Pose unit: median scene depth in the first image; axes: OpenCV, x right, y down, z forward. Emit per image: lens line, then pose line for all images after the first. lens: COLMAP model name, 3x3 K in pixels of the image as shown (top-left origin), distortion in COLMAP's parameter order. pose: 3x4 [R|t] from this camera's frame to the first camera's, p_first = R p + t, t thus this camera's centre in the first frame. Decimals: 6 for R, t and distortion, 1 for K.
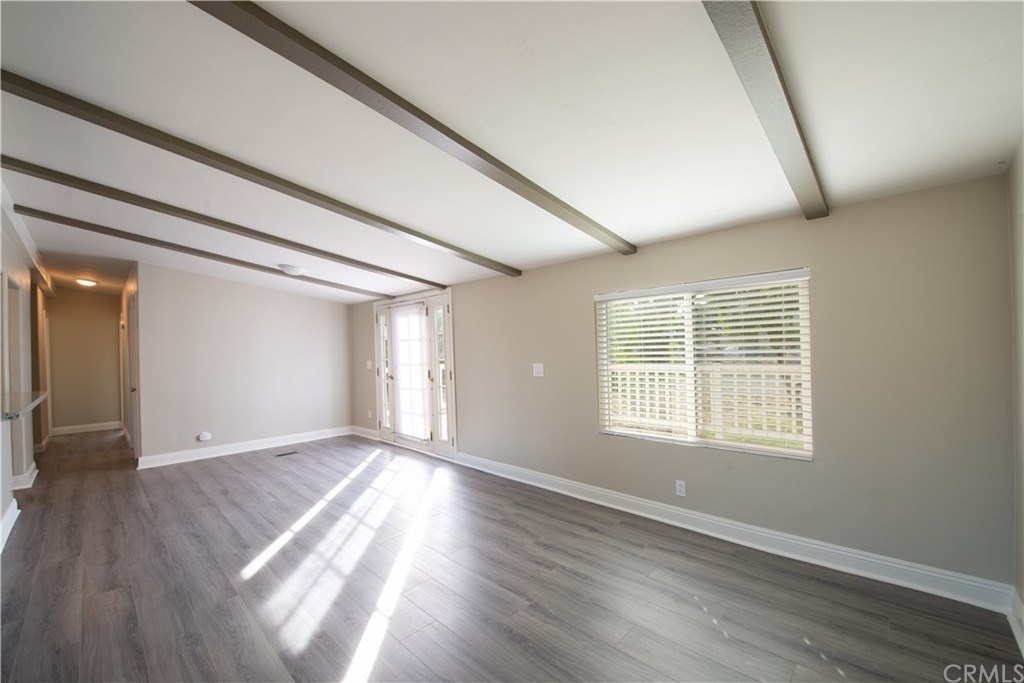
lens RADIAL K [[407.6, 0, 517.7], [0, 407.6, 345.9], [0, 0, 1]] dist [-0.020331, -0.000186]
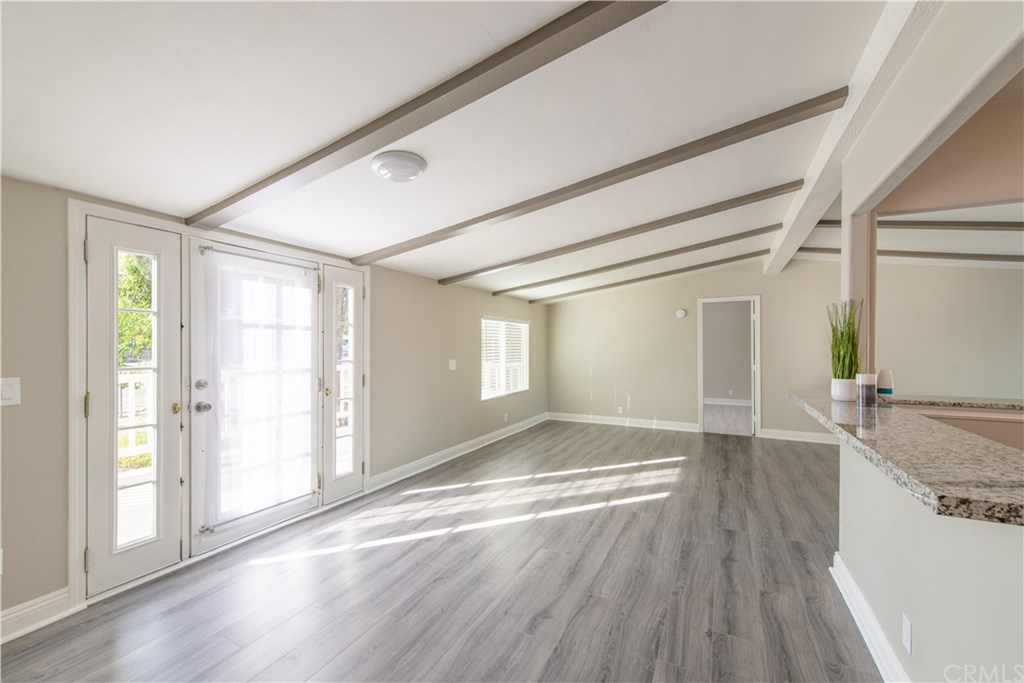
lens RADIAL K [[407.6, 0, 517.7], [0, 407.6, 345.9], [0, 0, 1]] dist [-0.020331, -0.000186]
pose [[-0.279248, 0.028161, 0.959806, -1.170119], [0.007706, 0.999603, -0.027087, 0.036718], [-0.960188, -0.000167, -0.279354, 1.125436]]
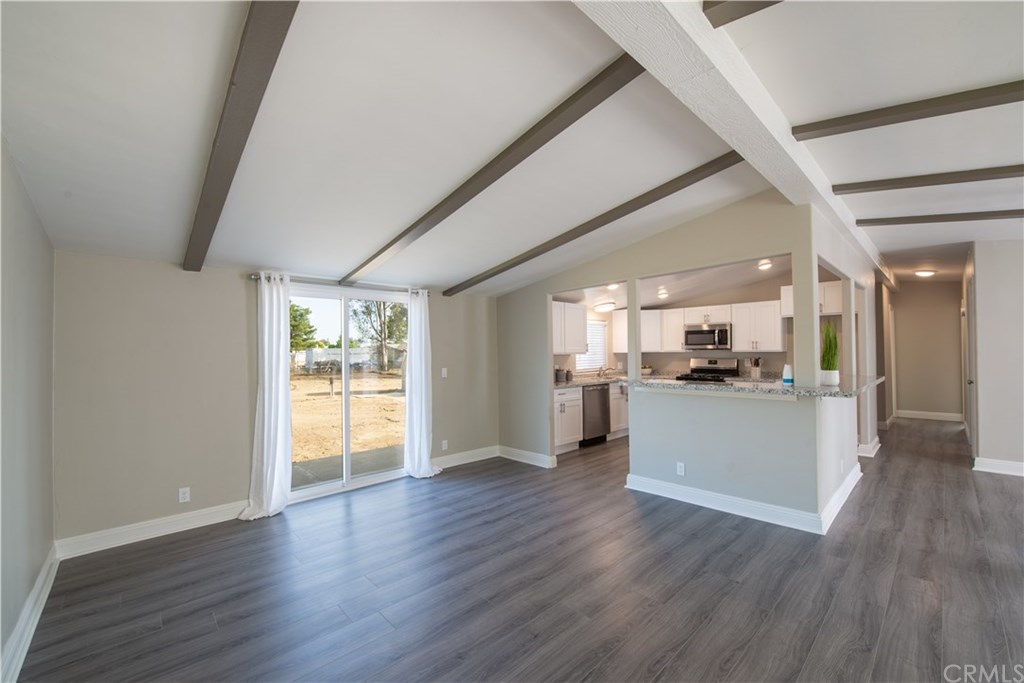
lens RADIAL K [[407.6, 0, 517.7], [0, 407.6, 345.9], [0, 0, 1]] dist [-0.020331, -0.000186]
pose [[-0.067072, 0.005149, -0.997735, 0.023046], [0.022481, 0.999741, 0.003649, -0.000518], [0.997495, -0.022185, -0.067171, 0.031383]]
